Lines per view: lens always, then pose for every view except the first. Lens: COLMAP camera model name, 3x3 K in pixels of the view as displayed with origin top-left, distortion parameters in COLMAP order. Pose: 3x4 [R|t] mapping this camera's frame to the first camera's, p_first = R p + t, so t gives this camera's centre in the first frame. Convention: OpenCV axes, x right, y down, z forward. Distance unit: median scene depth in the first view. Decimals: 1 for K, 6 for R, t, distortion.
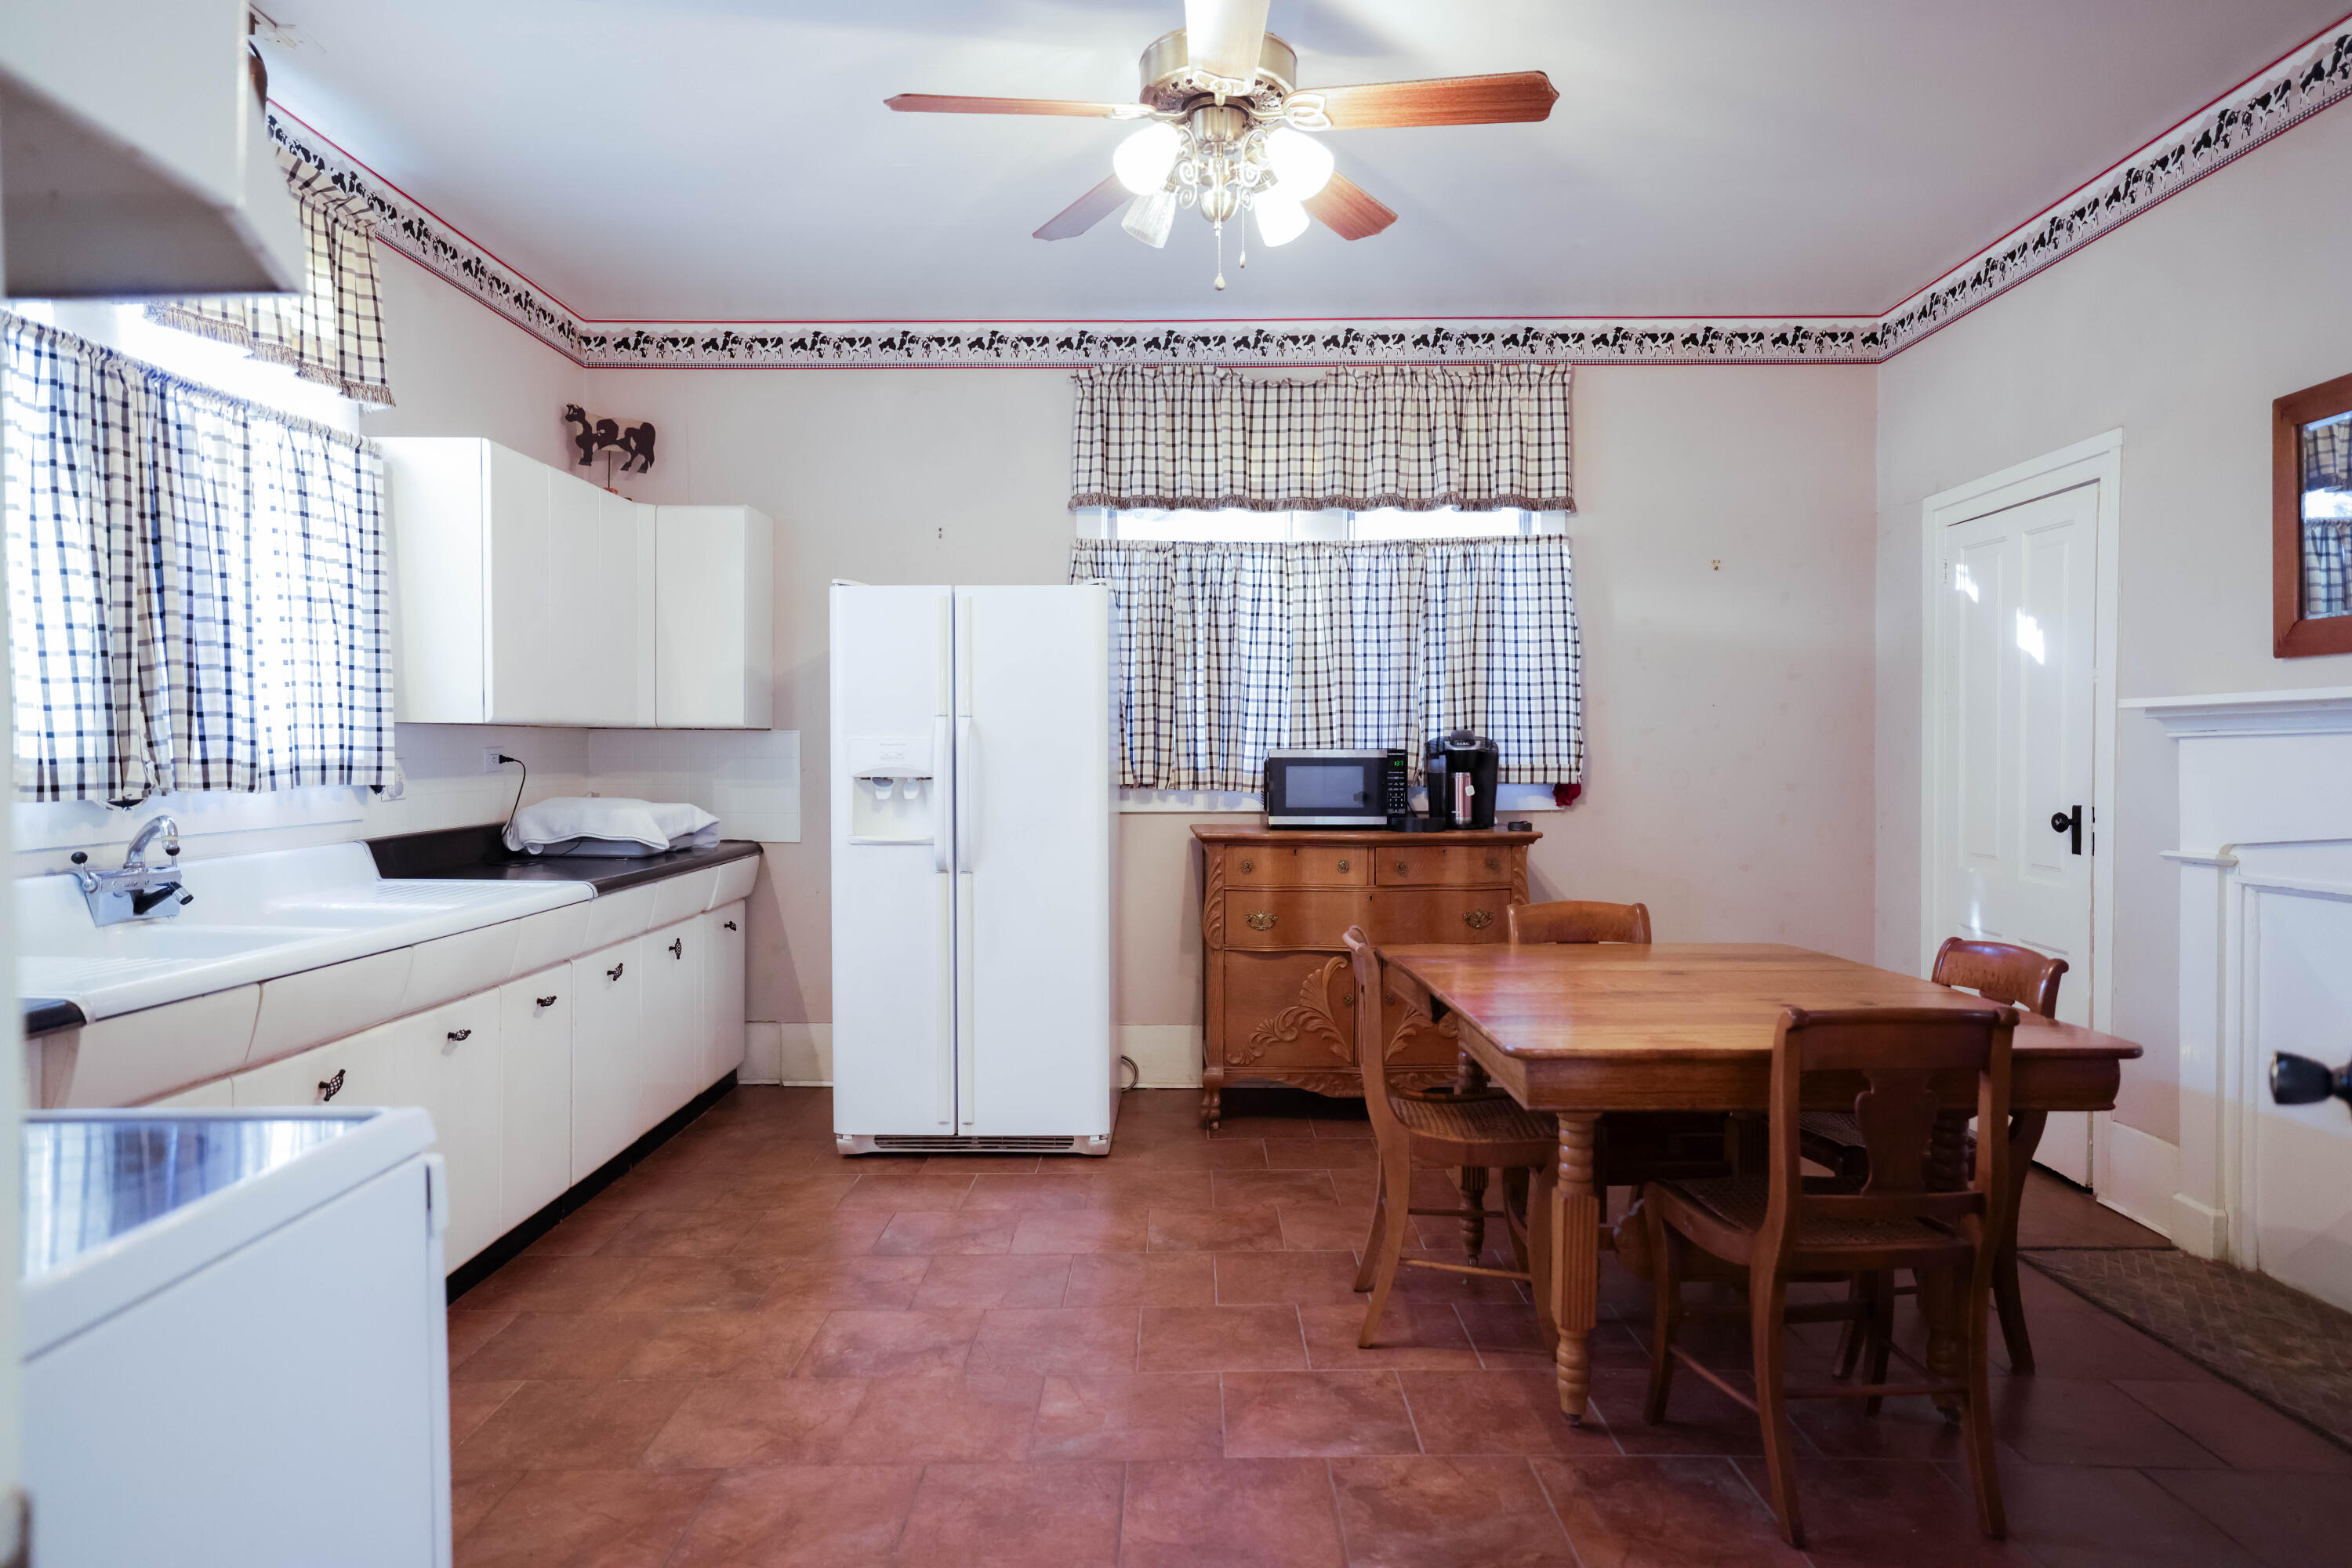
lens RADIAL K [[1410.2, 0, 1176.0], [0, 1410.2, 784.0], [0, 0, 1]] dist [-0.000790, 0.000968]
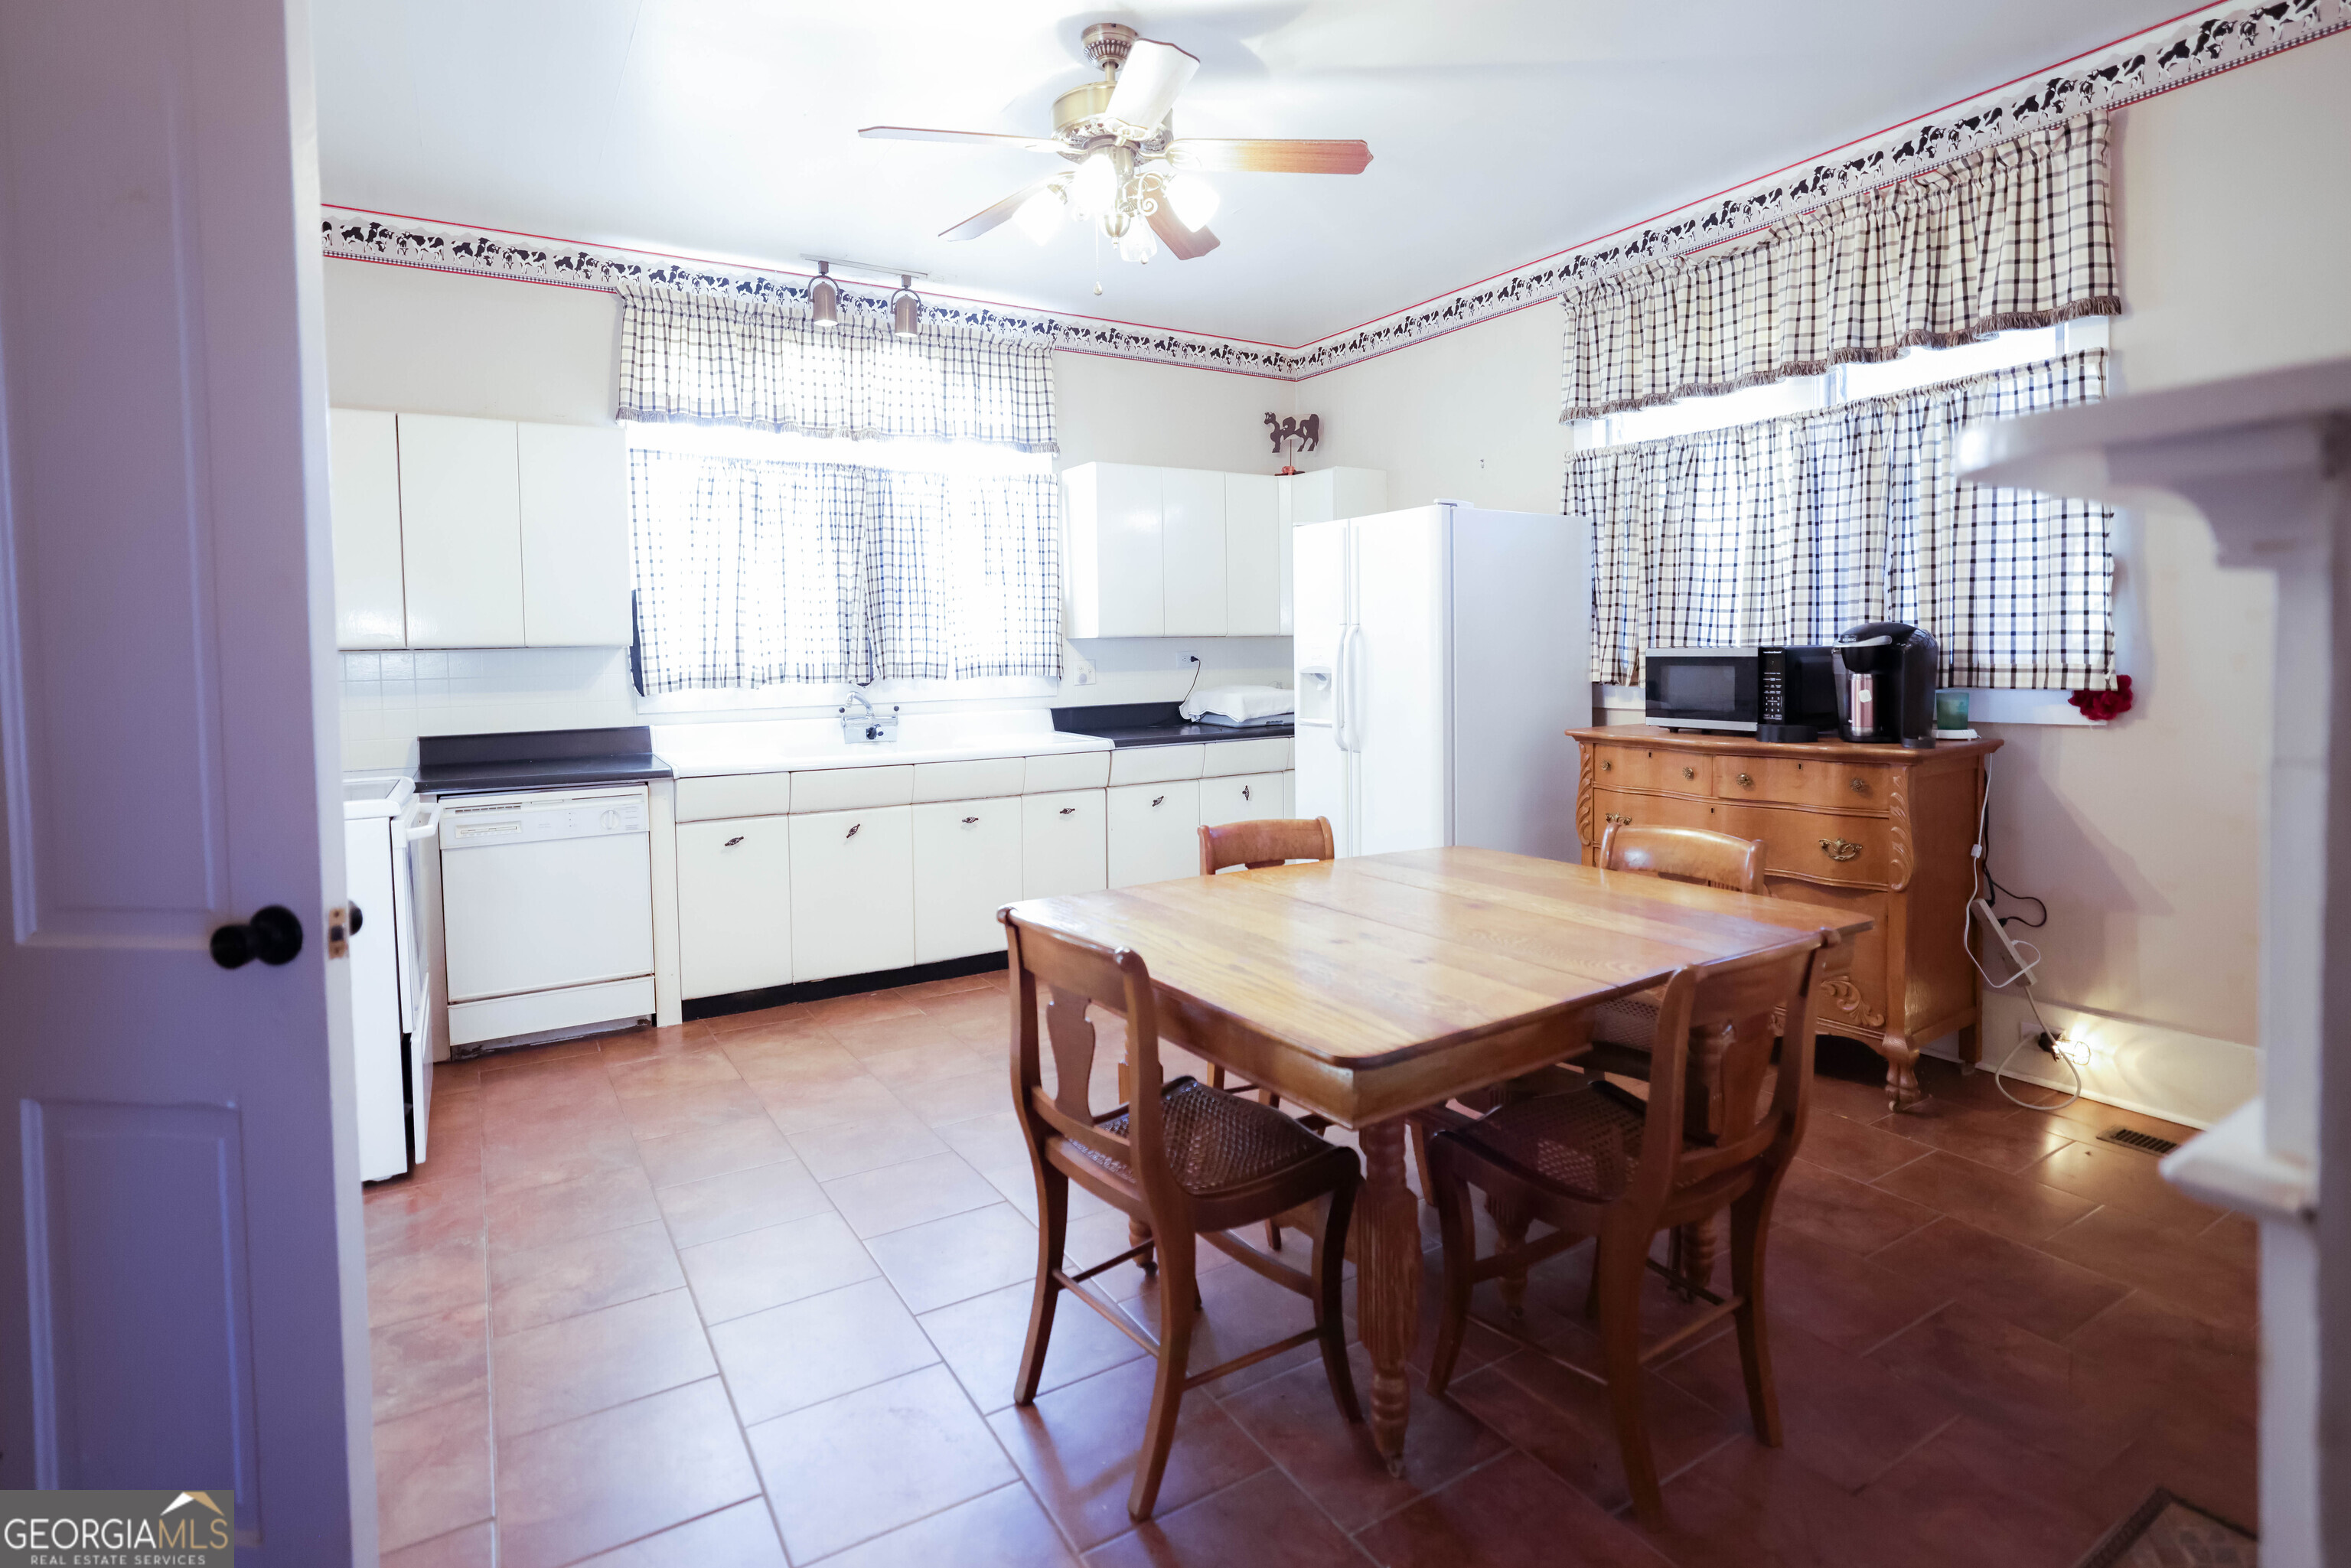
lens RADIAL K [[1182.5, 0, 1176.5], [0, 1182.5, 692.1], [0, 0, 1]] dist [-0.038974, 0.033480]
pose [[0.528079, 0.023439, -0.848872, 0.546932], [-0.005387, 0.999691, 0.024251, -0.011456], [0.849178, -0.008234, 0.528042, 0.276507]]
